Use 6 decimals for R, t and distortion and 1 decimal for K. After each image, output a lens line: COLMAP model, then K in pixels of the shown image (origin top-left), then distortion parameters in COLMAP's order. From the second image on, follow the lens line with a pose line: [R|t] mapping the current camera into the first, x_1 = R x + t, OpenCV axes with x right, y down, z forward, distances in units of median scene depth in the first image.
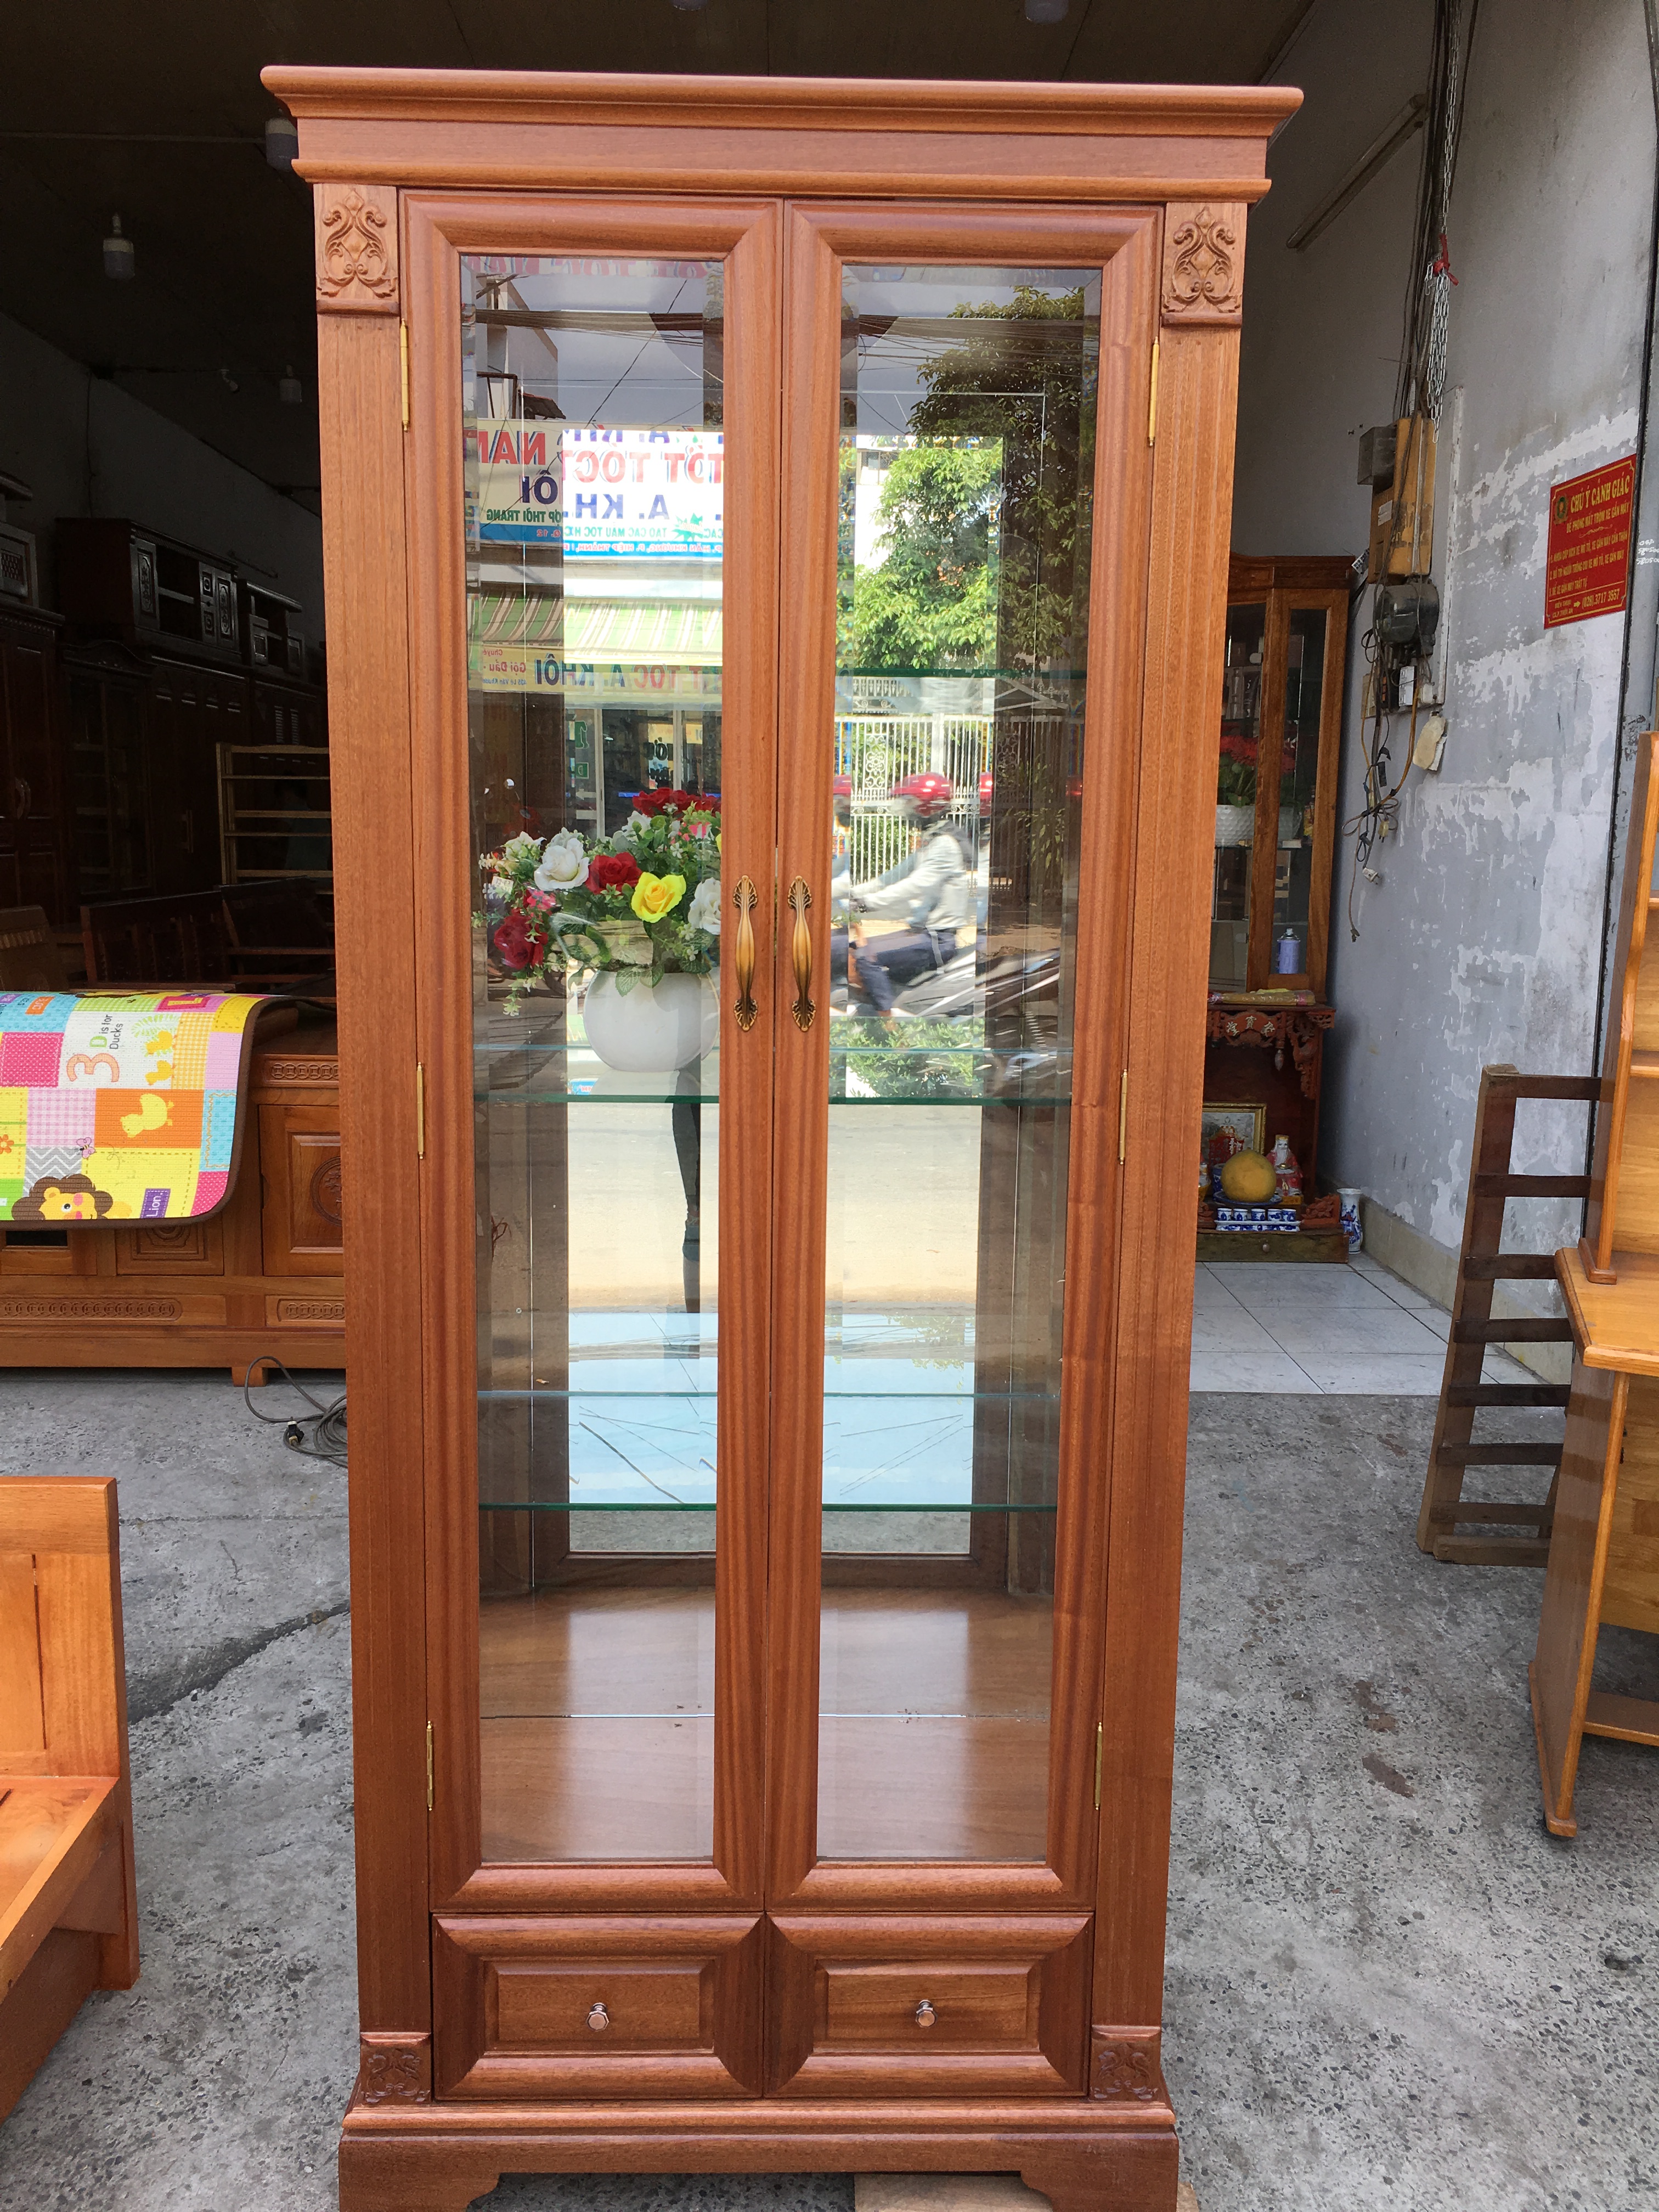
lens RADIAL K [[1886.4, 0, 816.9], [0, 1886.4, 1102.0], [0, 0, 1]] dist [0.069261, -0.086226]
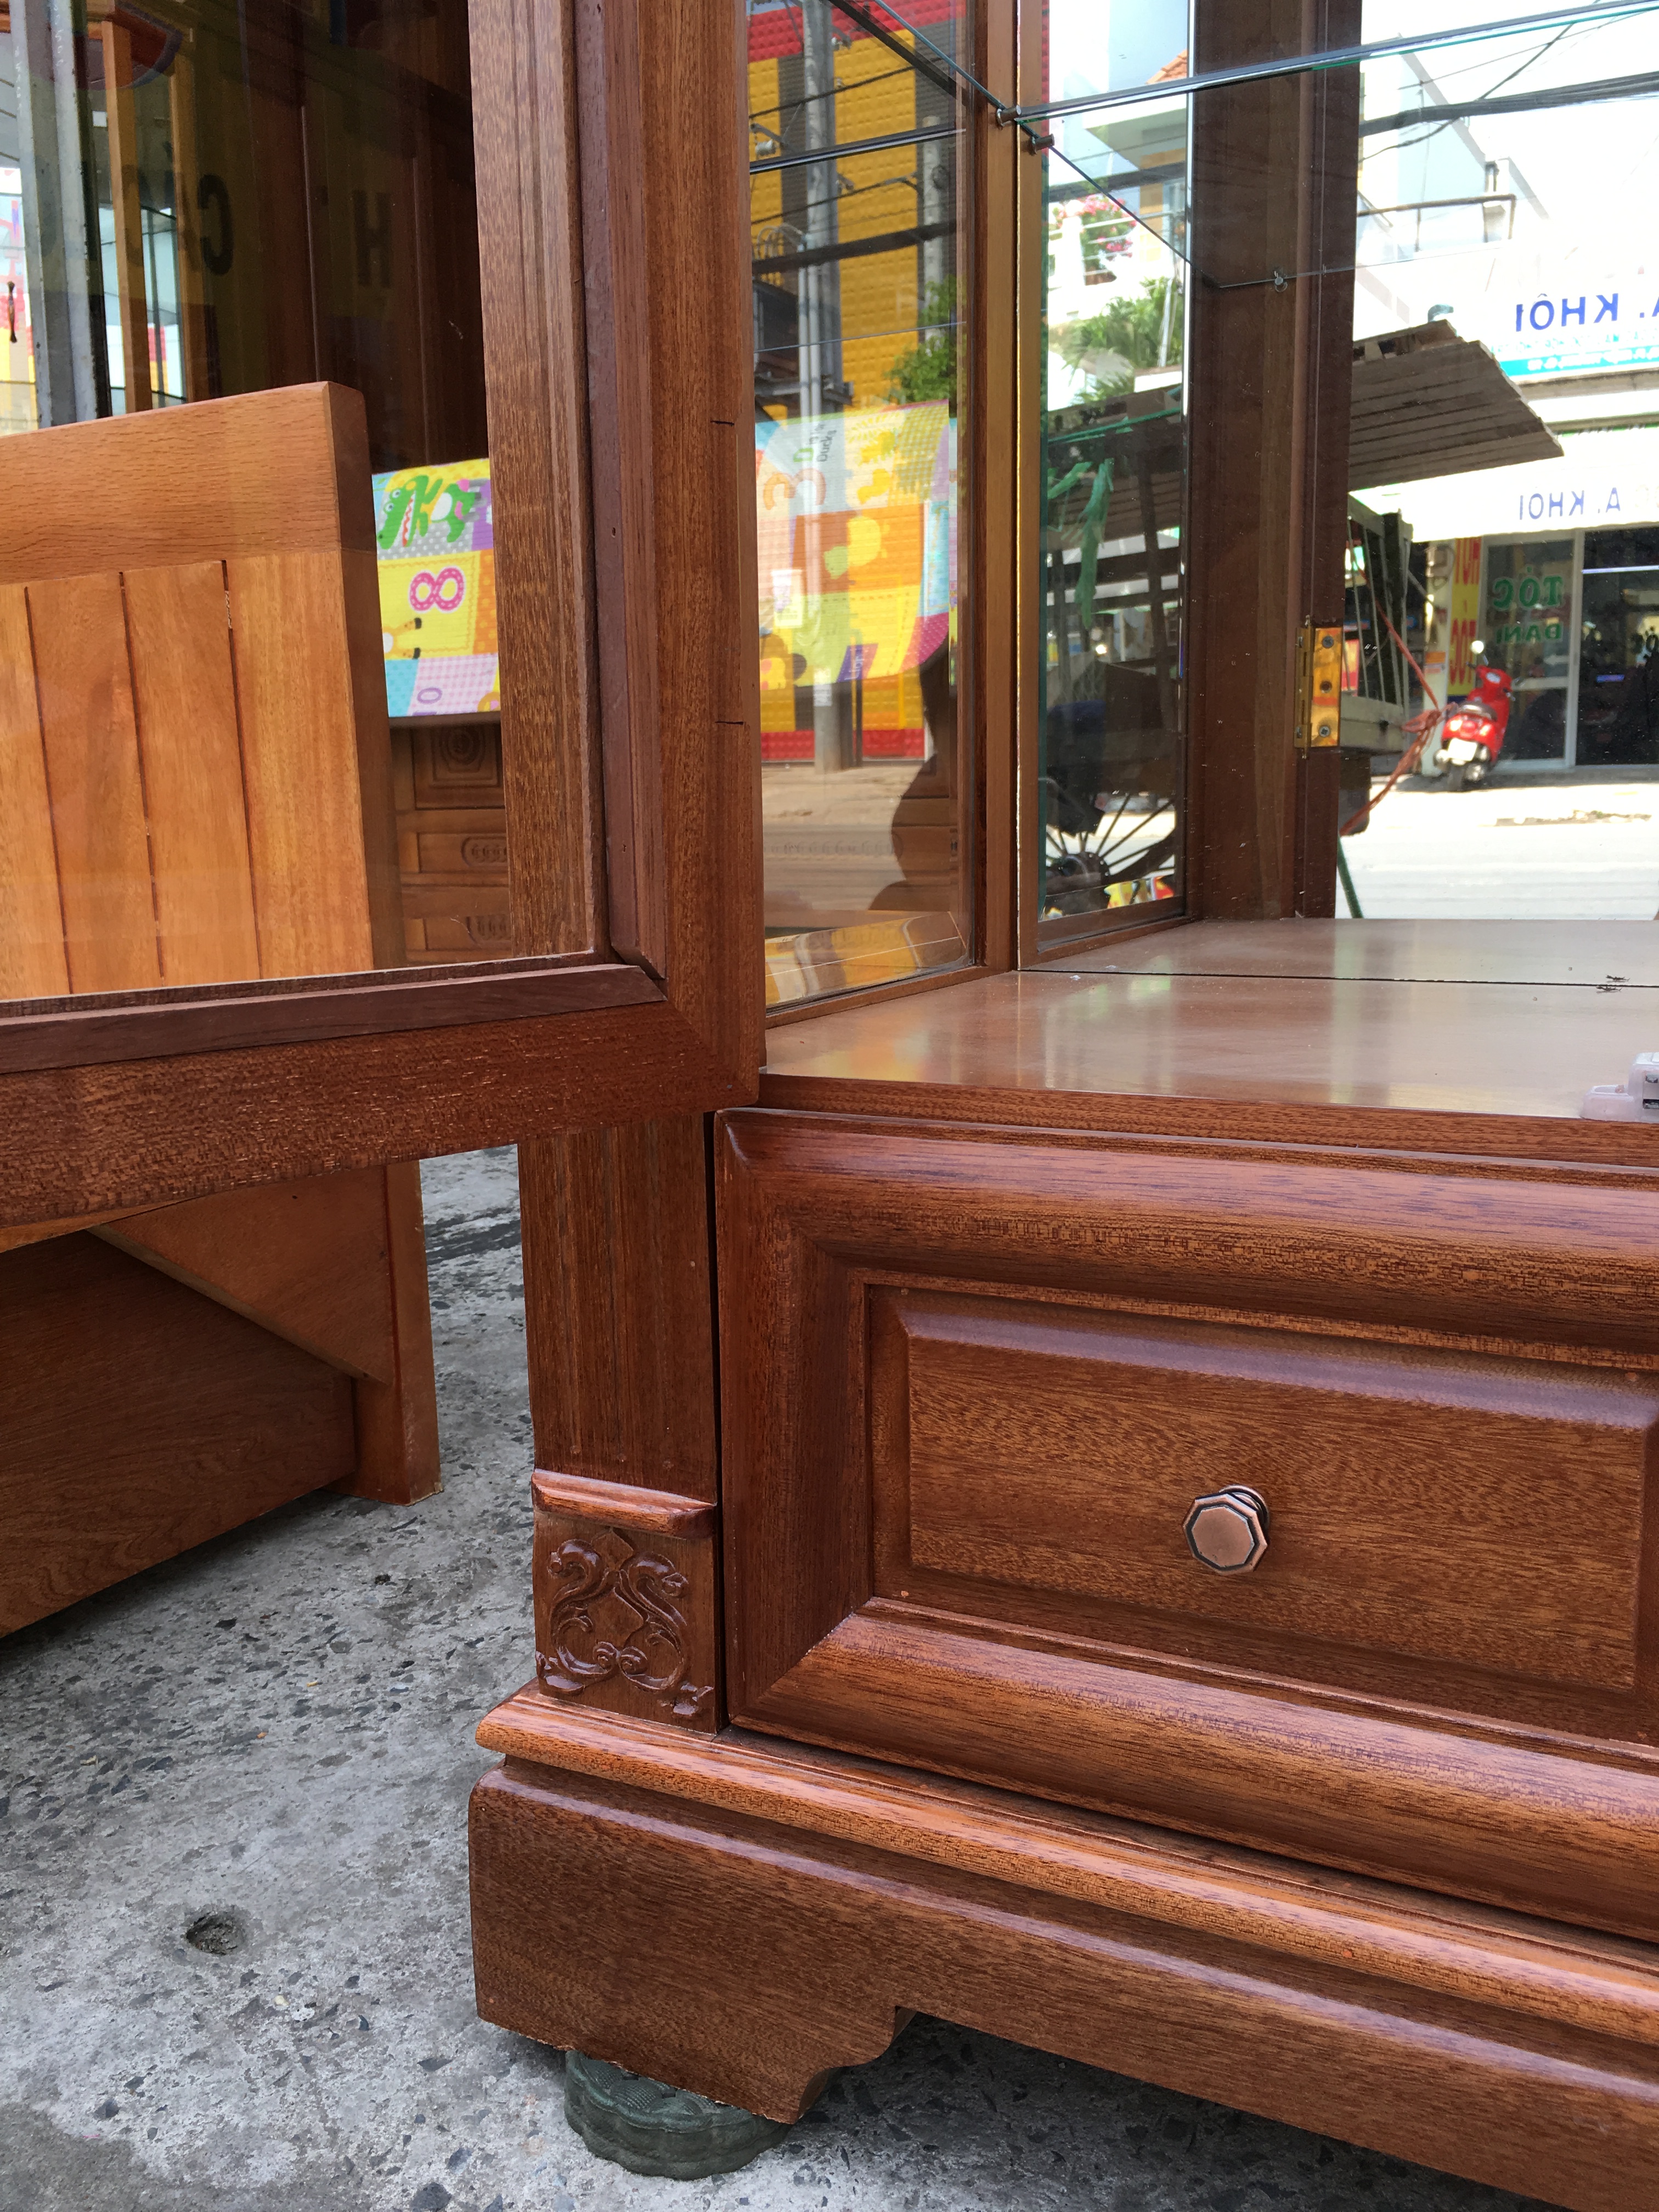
lens RADIAL K [[1886.4, 0, 822.3], [0, 1886.4, 1079.4], [0, 0, 1]] dist [0.069261, -0.086226]
pose [[0.884285, 0.042664, -0.464994, -0.029583], [-0.047047, 0.998890, 0.002182, 0.289707], [0.464571, 0.019947, 0.885311, 0.507493]]
